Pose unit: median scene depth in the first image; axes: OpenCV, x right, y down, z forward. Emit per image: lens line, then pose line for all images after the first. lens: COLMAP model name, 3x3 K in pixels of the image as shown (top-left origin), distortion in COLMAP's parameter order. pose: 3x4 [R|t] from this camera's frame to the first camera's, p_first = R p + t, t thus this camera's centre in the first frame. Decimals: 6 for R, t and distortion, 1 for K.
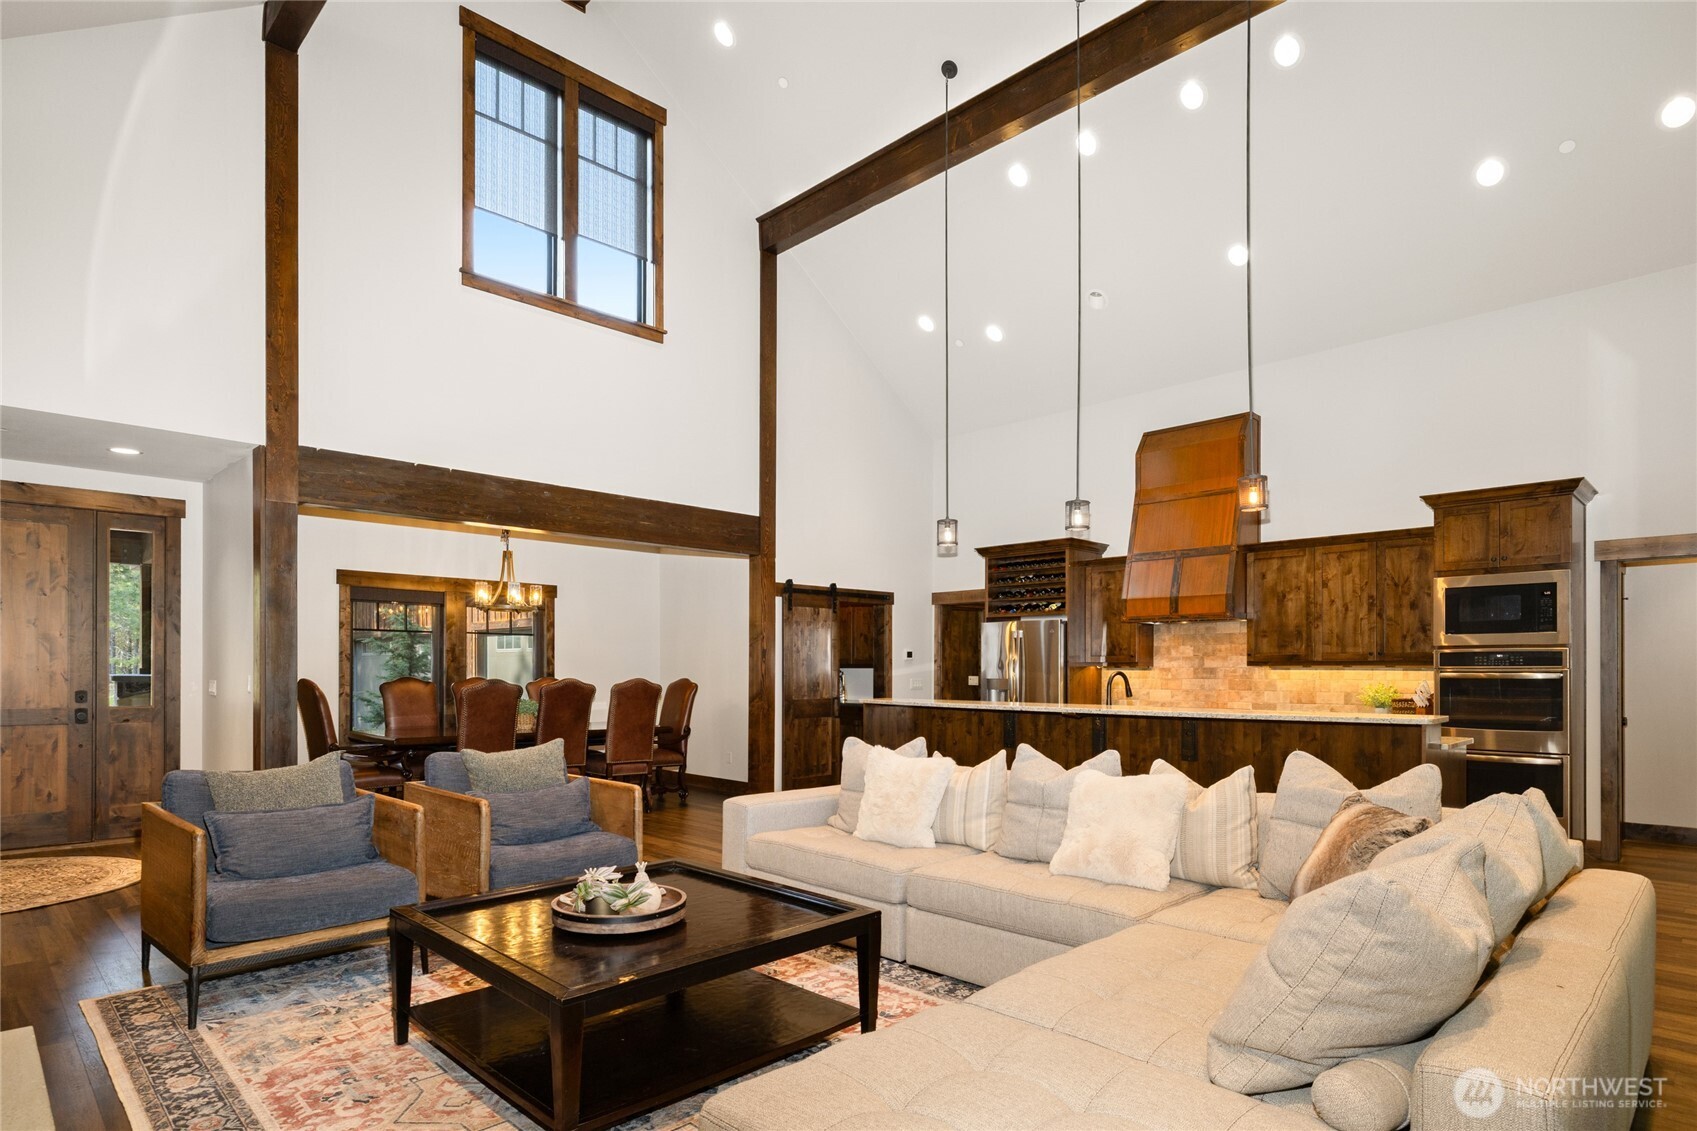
lens RADIAL K [[916.8, 0, 801.5], [0, 916.8, 666.4], [0, 0, 1]] dist [-0.000522, -0.000088]
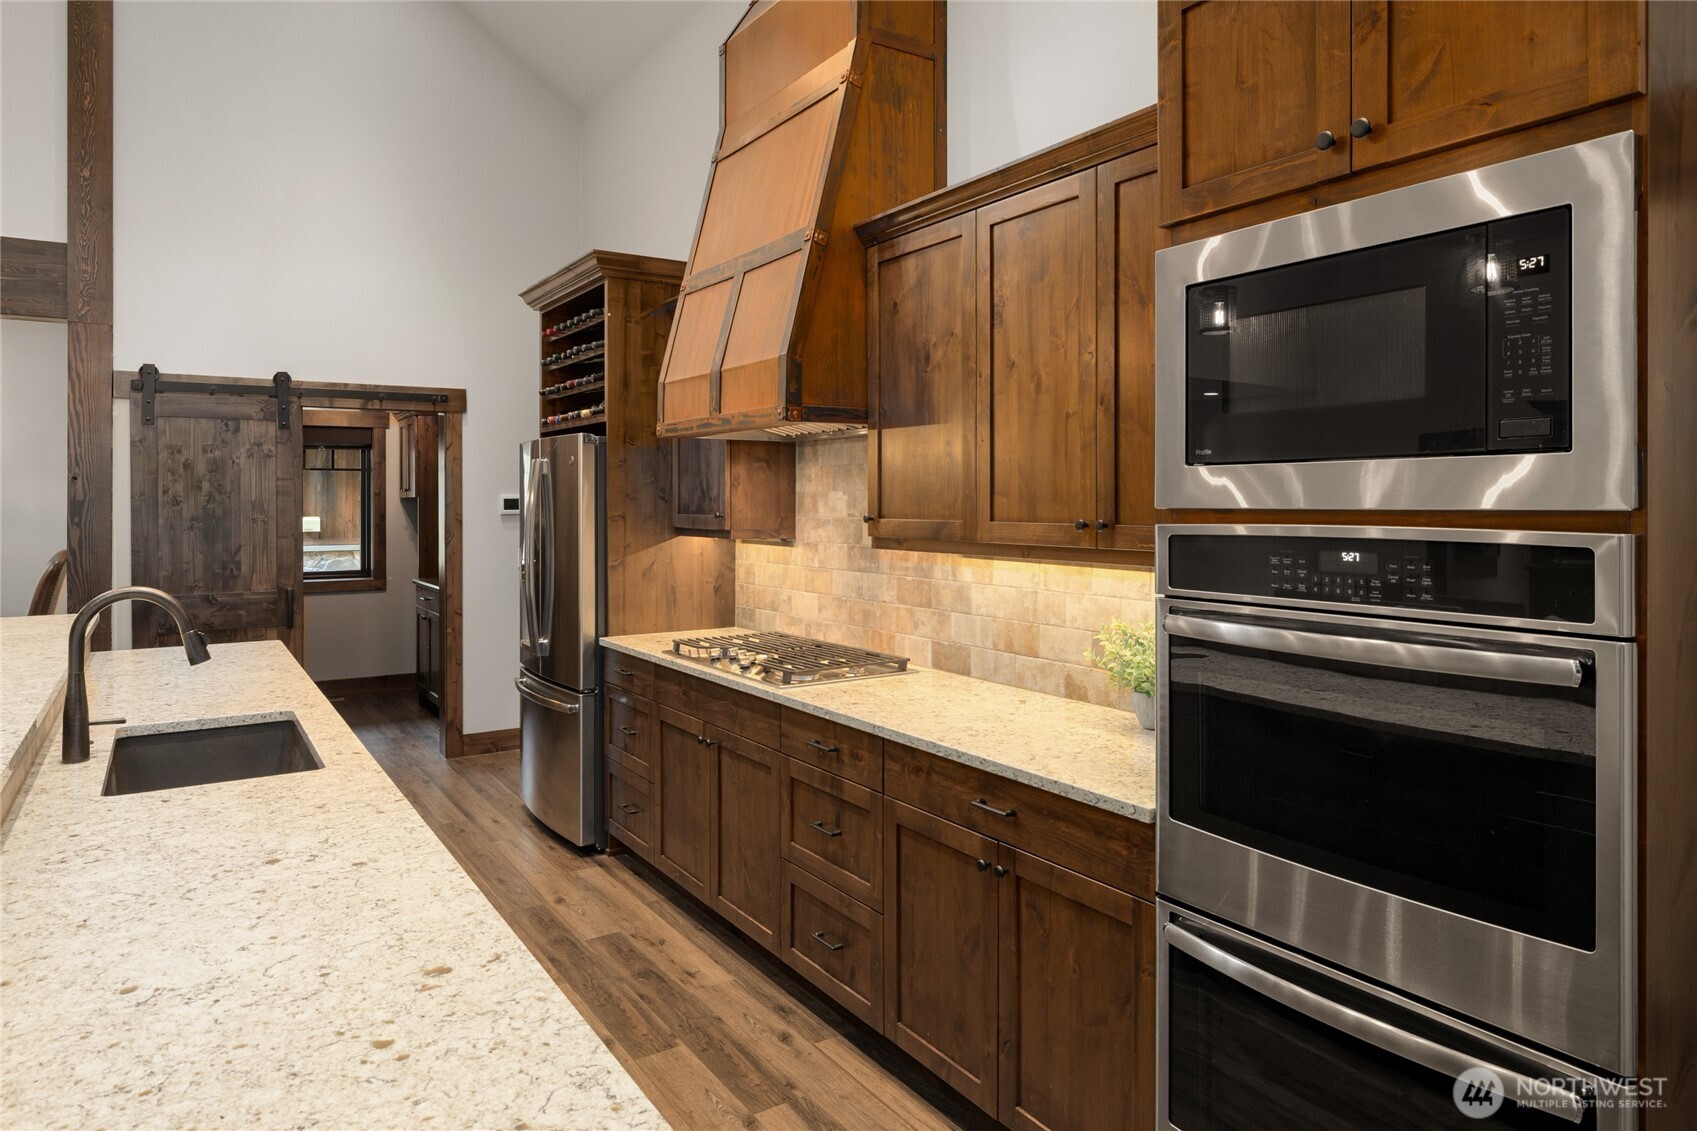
lens RADIAL K [[1017.5, 0, 847.0], [0, 1017.5, 505.5], [0, 0, 1]] dist [-0.032333, -0.000410]
pose [[0.986192, -0.001335, -0.165600, 0.546228], [0.002577, 0.999970, 0.007282, -0.021388], [0.165585, -0.007608, 0.986166, 0.589058]]
